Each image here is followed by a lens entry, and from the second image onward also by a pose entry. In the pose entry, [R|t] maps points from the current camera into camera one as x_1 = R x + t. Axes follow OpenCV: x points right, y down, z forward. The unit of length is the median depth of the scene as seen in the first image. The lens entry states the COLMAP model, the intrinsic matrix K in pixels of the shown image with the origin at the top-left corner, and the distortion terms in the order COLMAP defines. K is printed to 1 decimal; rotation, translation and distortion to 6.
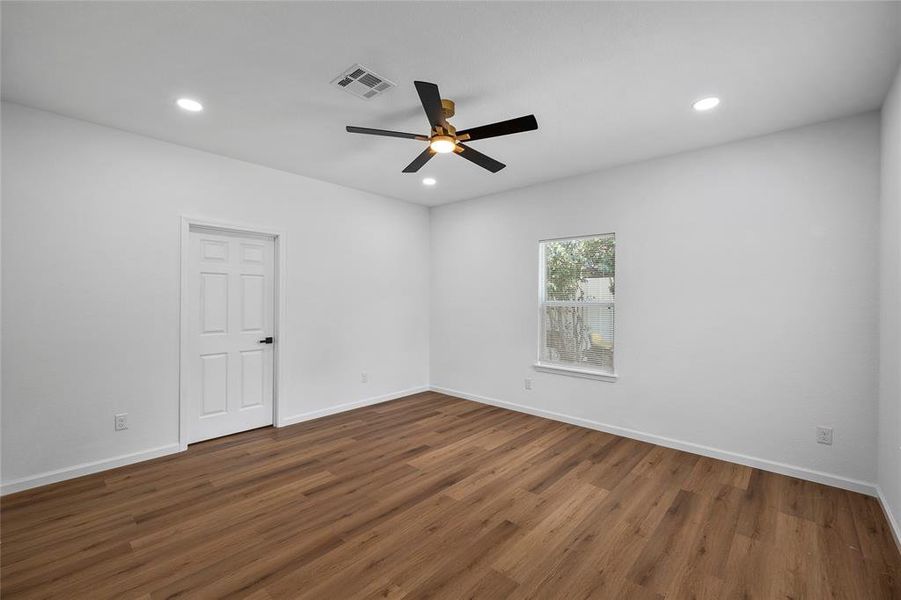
lens RADIAL K [[371.2, 0, 453.6], [0, 371.2, 300.5], [0, 0, 1]] dist [0.001156, 0.000149]
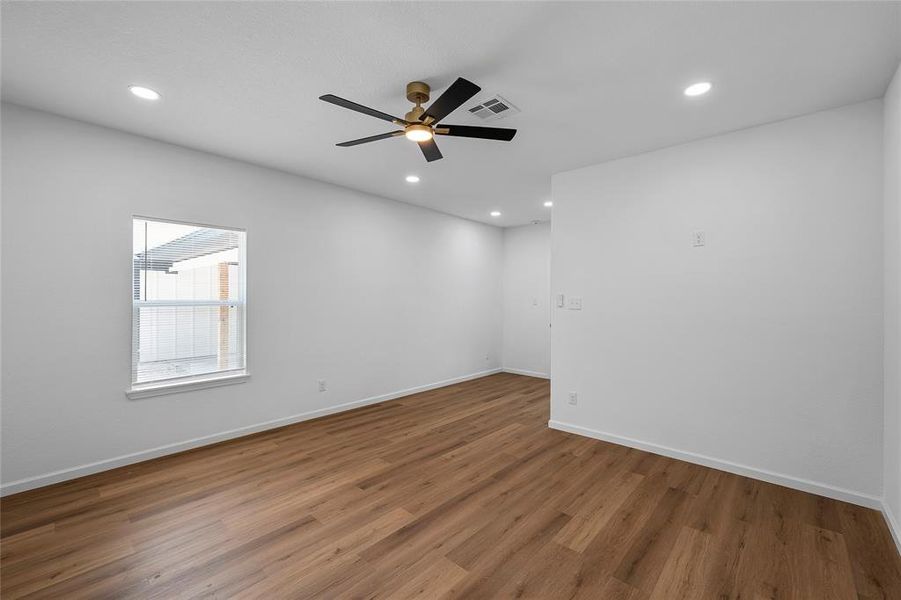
lens RADIAL K [[383.0, 0, 476.0], [0, 383.0, 298.9], [0, 0, 1]] dist [0.000933, 0.000013]
pose [[-0.998286, -0.009426, -0.057756, -0.107480], [-0.009975, 0.999908, 0.009232, -0.017354], [0.057664, 0.009792, -0.998288, 1.757097]]
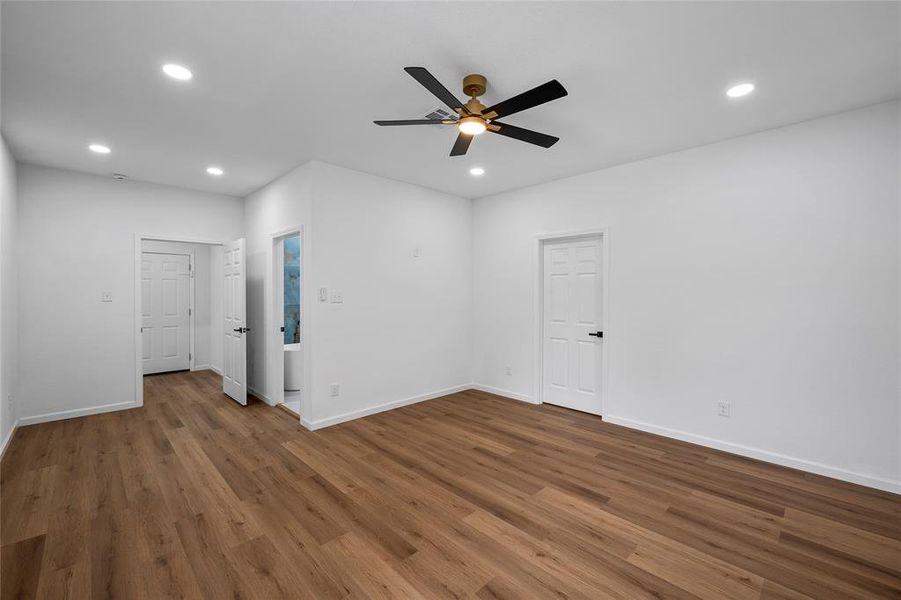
lens RADIAL K [[367.8, 0, 452.4], [0, 367.8, 295.0], [0, 0, 1]] dist [0.000498, -0.000284]
pose [[-0.037858, 0.001355, -0.999282, 0.785357], [-0.008919, 0.999959, 0.001694, -0.002871], [0.999243, 0.008977, -0.037844, 0.879038]]
